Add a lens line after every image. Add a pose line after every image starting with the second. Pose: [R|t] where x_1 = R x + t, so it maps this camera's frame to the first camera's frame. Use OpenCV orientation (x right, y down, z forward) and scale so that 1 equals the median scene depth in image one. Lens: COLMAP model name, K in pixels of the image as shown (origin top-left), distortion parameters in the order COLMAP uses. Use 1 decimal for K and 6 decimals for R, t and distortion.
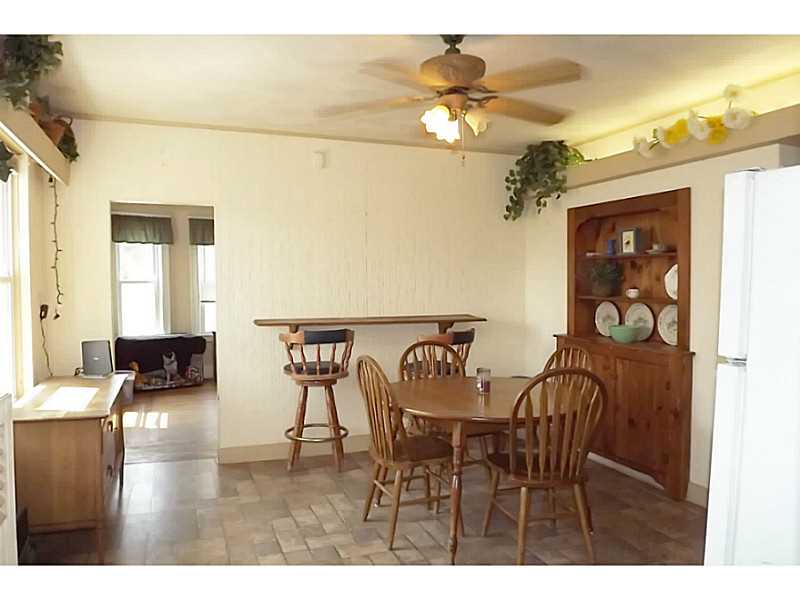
lens RADIAL K [[606.7, 0, 400.0], [0, 606.7, 300.0], [0, 0, 1]] dist [-0.034879, -0.000311]
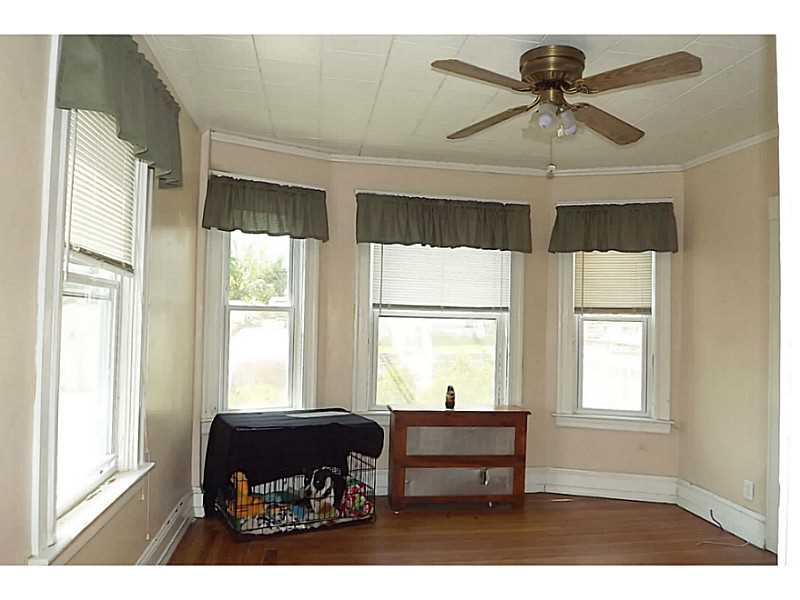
lens RADIAL K [[563.8, 0, 400.0], [0, 563.8, 300.0], [0, 0, 1]] dist [0.000381, 0.000022]
pose [[0.977932, 0.023208, -0.207631, -0.211441], [-0.037094, 0.997309, -0.063241, -0.010171], [0.205605, 0.069547, 0.976161, 0.539364]]
